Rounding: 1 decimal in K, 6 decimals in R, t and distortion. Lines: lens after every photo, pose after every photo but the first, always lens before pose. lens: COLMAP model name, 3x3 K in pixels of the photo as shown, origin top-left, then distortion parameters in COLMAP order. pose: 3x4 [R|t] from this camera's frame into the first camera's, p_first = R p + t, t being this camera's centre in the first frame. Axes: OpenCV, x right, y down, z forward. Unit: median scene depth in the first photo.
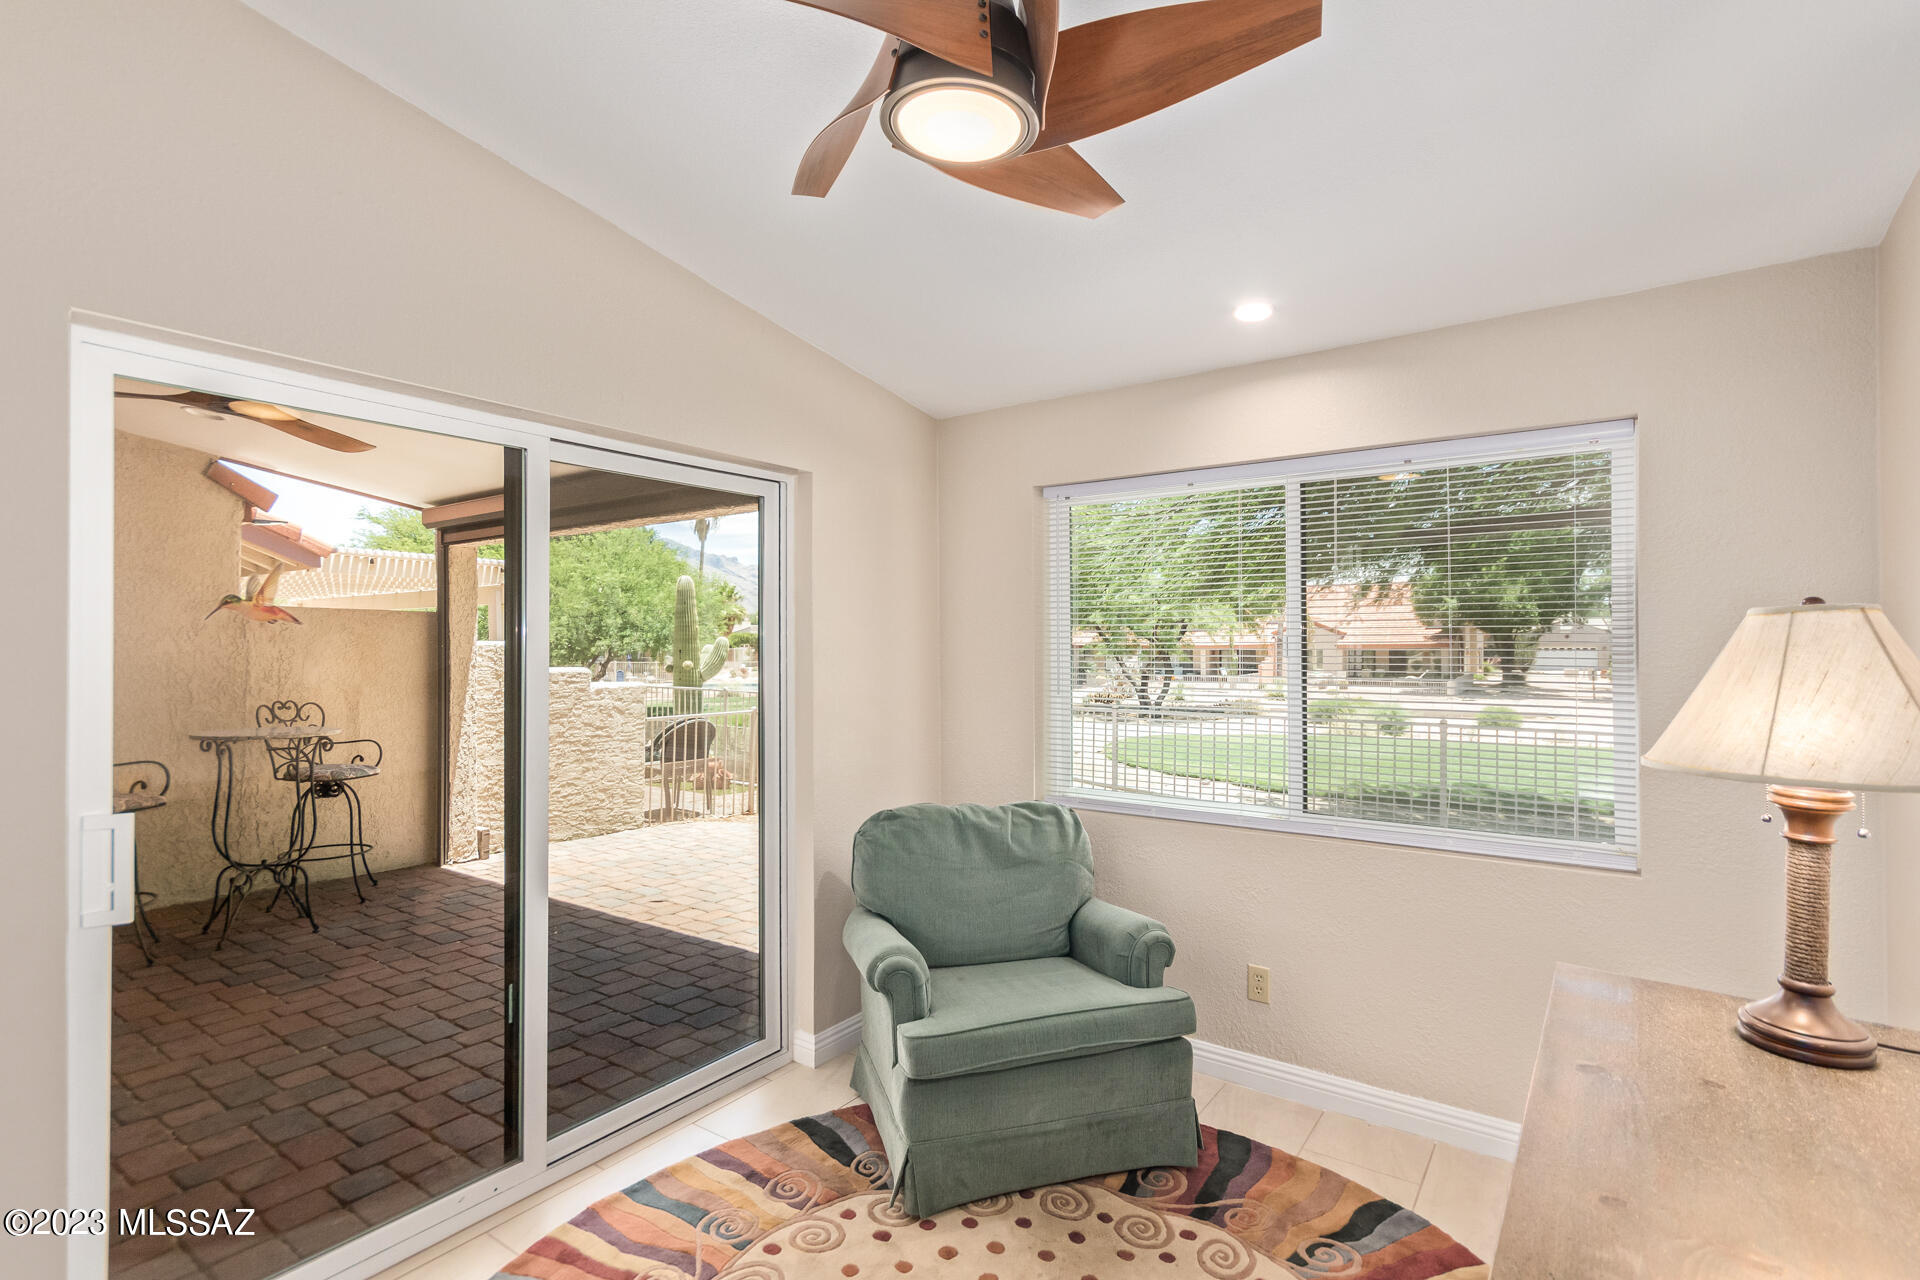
lens RADIAL K [[902.9, 0, 965.1], [0, 902.9, 641.8], [0, 0, 1]] dist [0.013571, -0.000204]
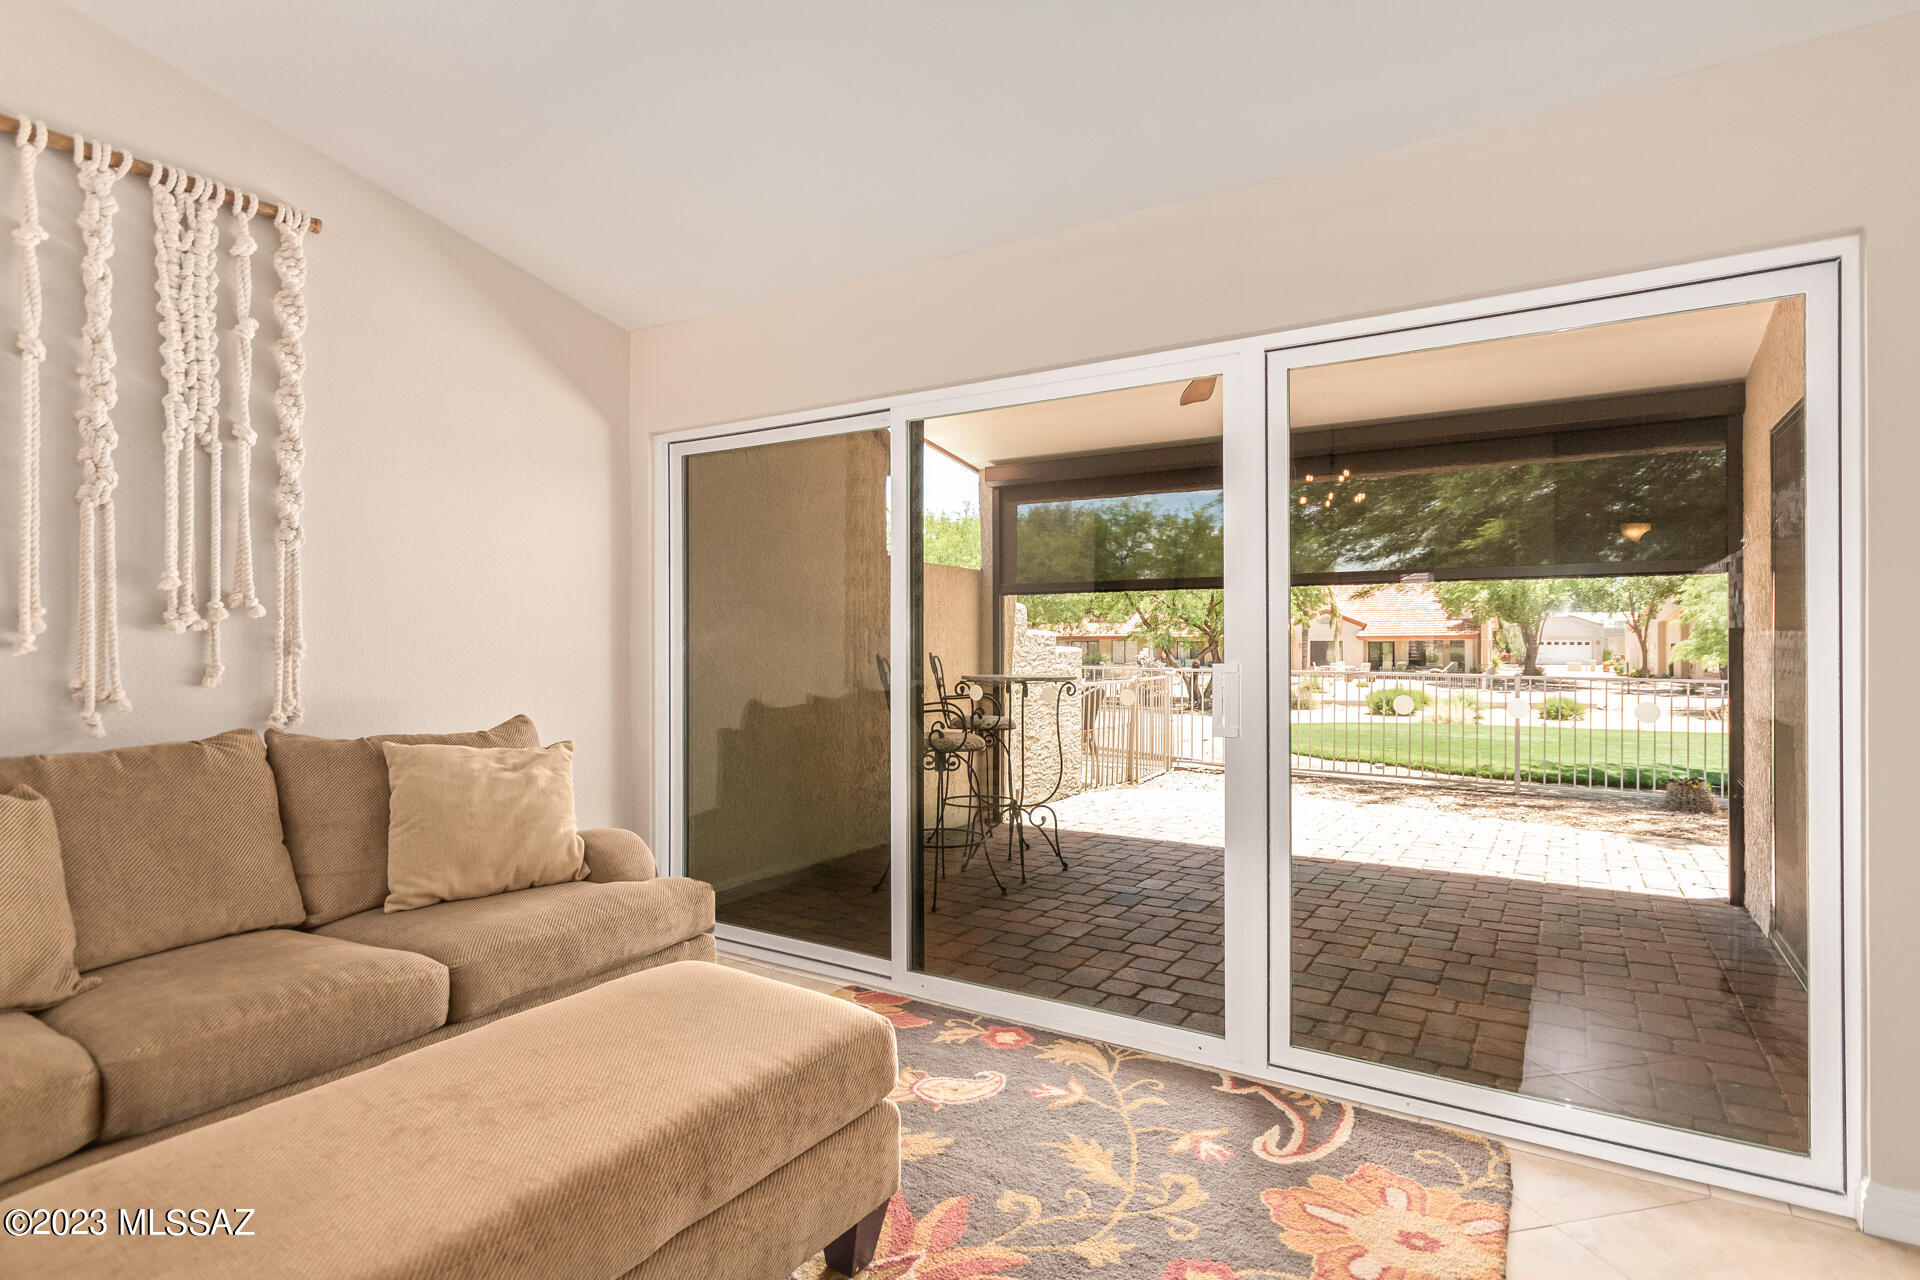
lens RADIAL K [[965.5, 0, 960.0], [0, 965.5, 640.0], [0, 0, 1]] dist [-0.000181, 0.000123]
pose [[0.998359, 0.004485, 0.057091, -0.583000], [-0.004791, 0.999975, 0.005237, 0.032950], [-0.057066, -0.005502, 0.998355, -0.063551]]
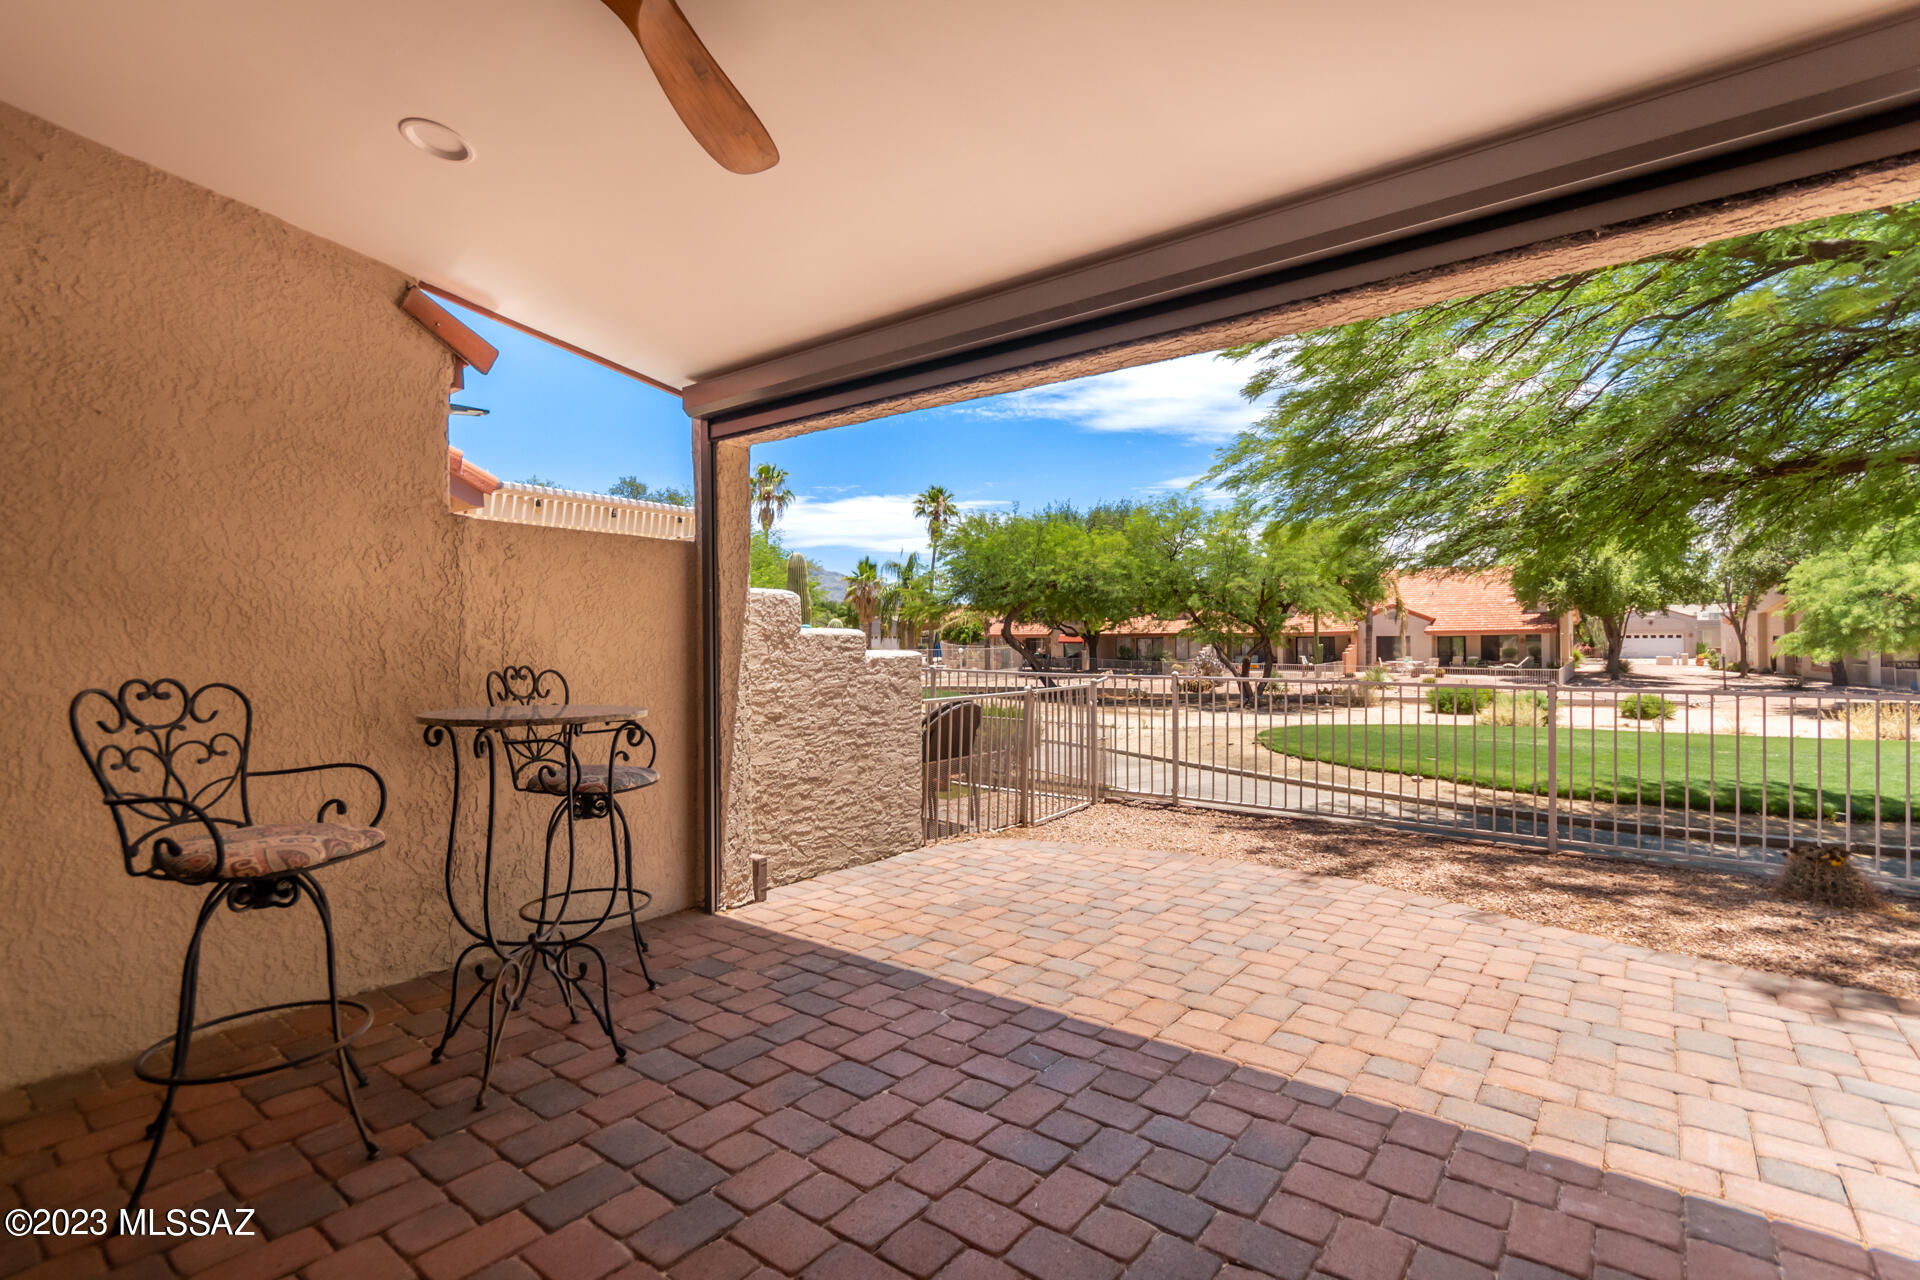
lens RADIAL K [[891.9, 0, 967.2], [0, 891.9, 638.0], [0, 0, 1]] dist [0.010175, 0.000840]
pose [[0.999263, -0.003855, -0.038196, -0.303810], [0.004041, 0.999980, 0.004785, 0.032146], [0.038177, -0.004936, 0.999259, 0.286319]]
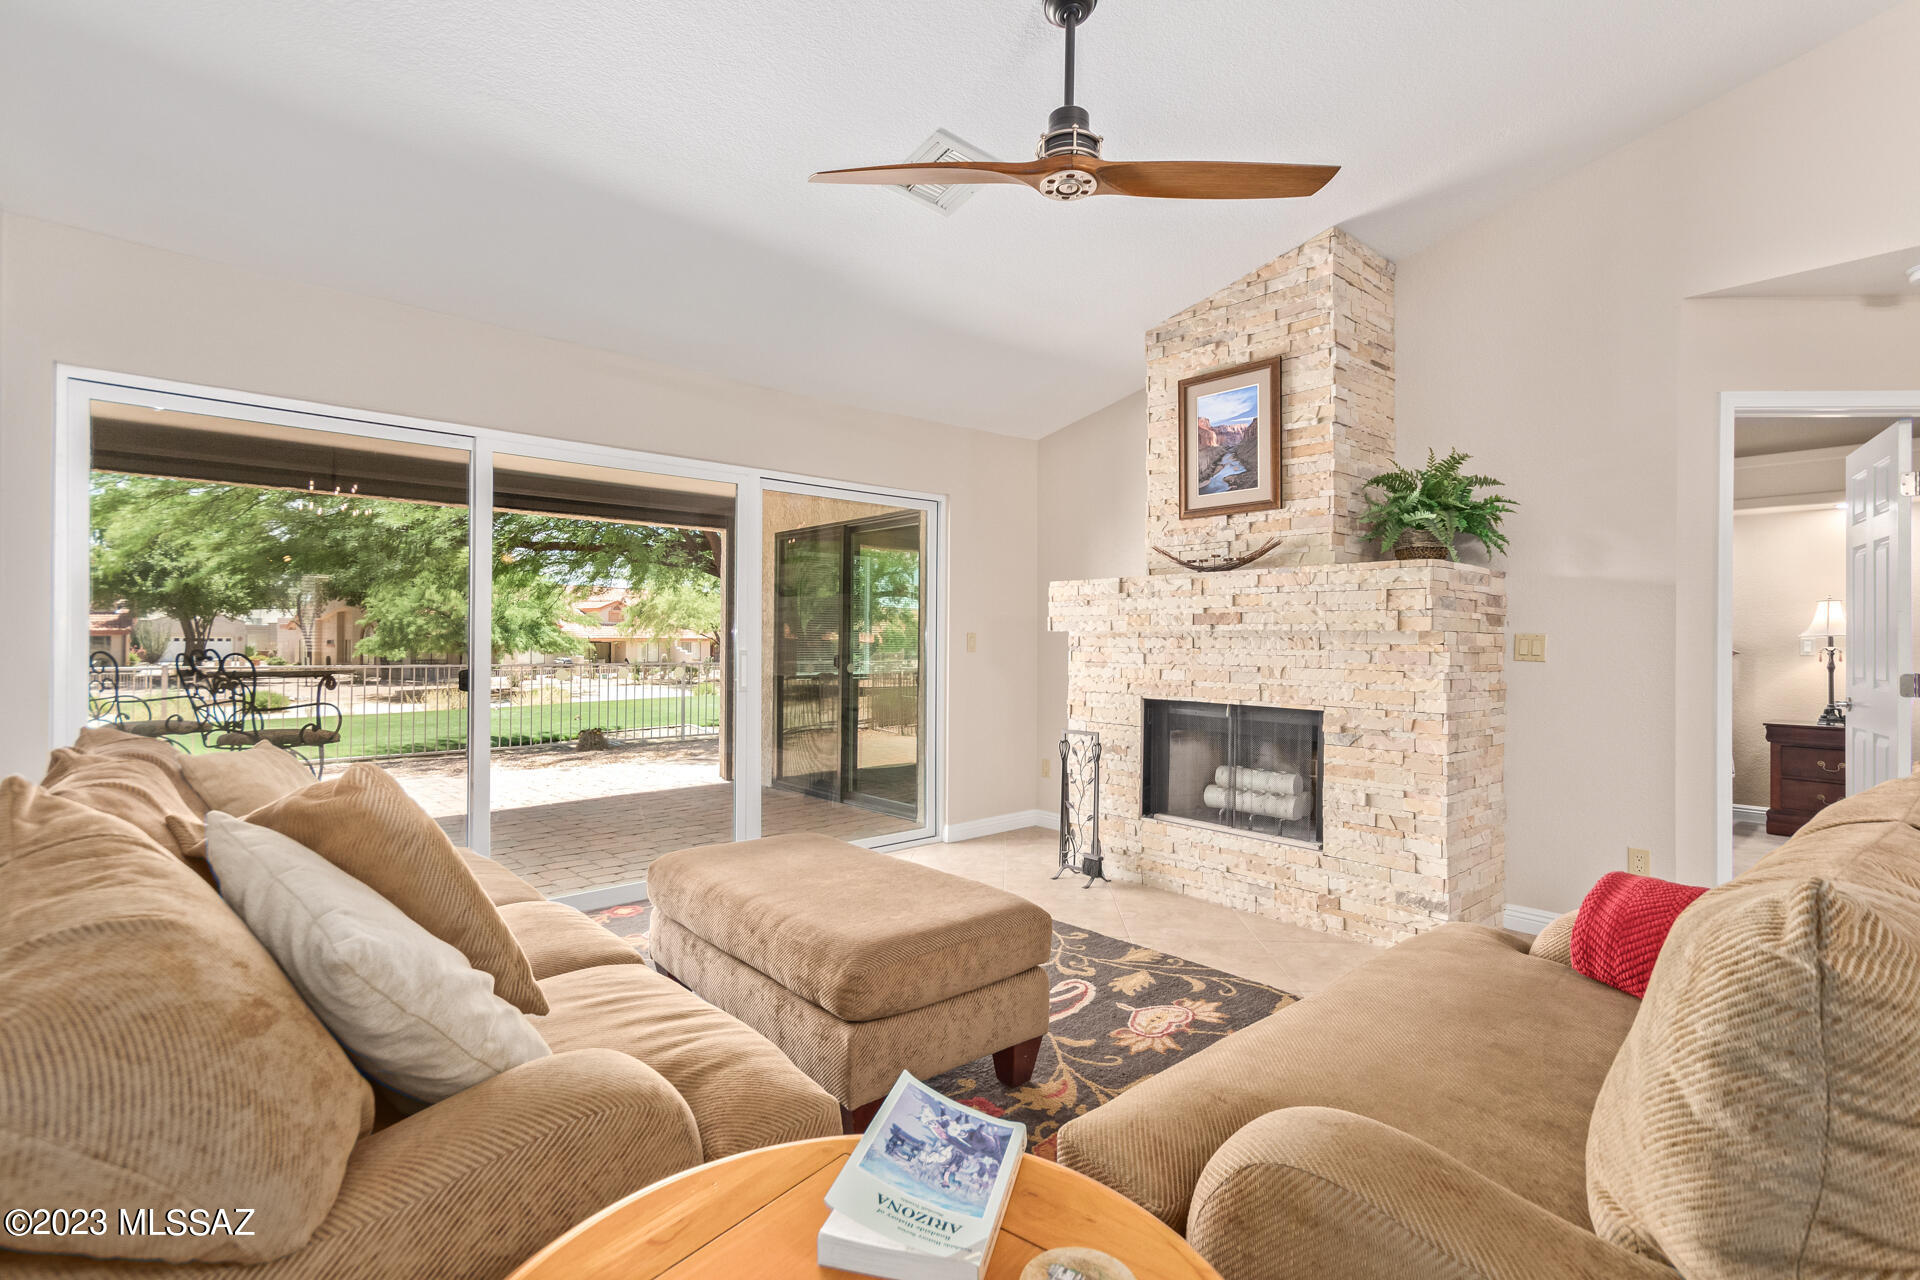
lens RADIAL K [[891.9, 0, 967.2], [0, 891.9, 638.0], [0, 0, 1]] dist [0.010175, 0.000840]
pose [[0.221850, 0.004576, 0.975070, -1.038272], [-0.007606, 0.999967, -0.002963, 0.036347], [-0.975051, -0.006759, 0.221877, 0.021285]]
